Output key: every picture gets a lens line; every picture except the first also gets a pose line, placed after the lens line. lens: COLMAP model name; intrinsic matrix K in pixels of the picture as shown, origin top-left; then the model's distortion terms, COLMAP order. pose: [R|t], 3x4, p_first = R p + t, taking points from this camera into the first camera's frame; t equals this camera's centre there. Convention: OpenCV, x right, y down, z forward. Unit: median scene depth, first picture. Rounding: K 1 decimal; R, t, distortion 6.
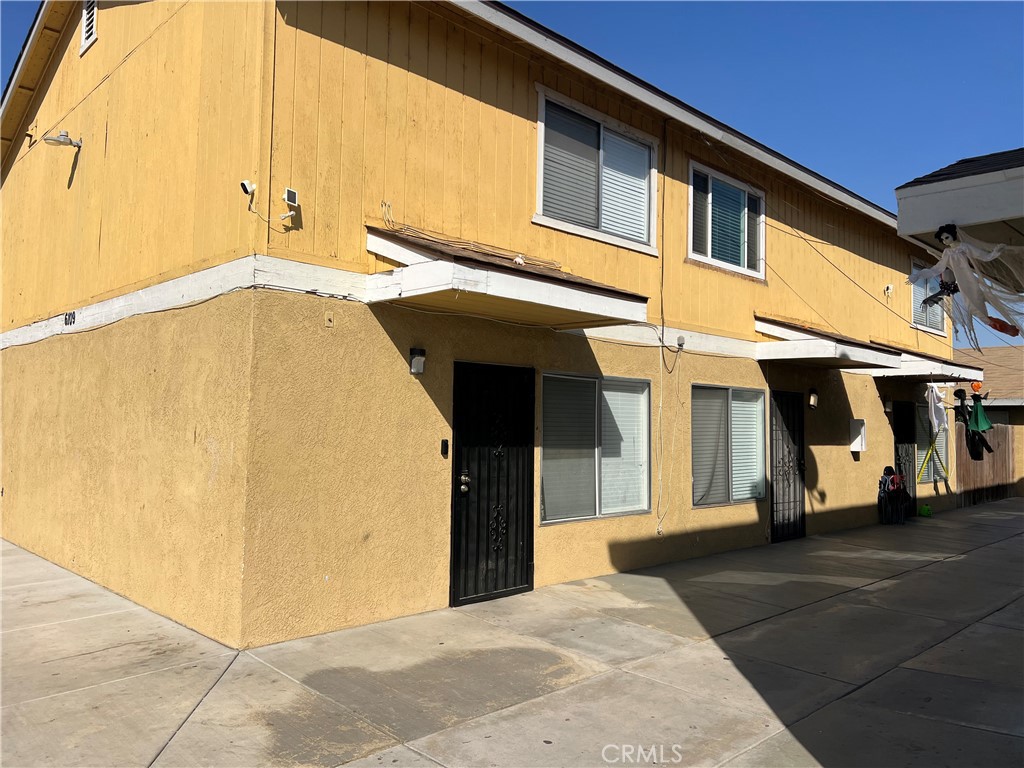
lens RADIAL K [[765.4, 0, 512.0], [0, 765.4, 384.0], [0, 0, 1]] dist [0.063345, -0.076816]
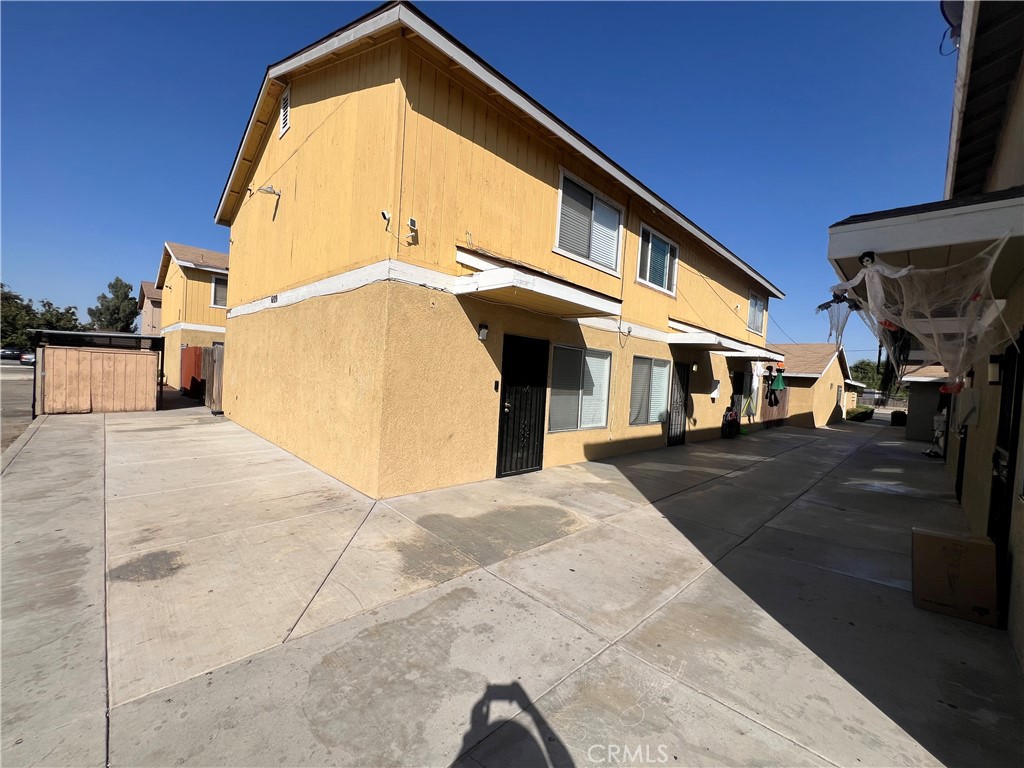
lens RADIAL K [[412.3, 0, 510.5], [0, 412.3, 390.7], [0, 0, 1]] dist [0.000543, 0.000017]
pose [[0.998882, 0.047091, 0.004023, -0.061422], [-0.047261, 0.994564, 0.092781, 0.009953], [0.000368, -0.092867, 0.995678, 0.105347]]
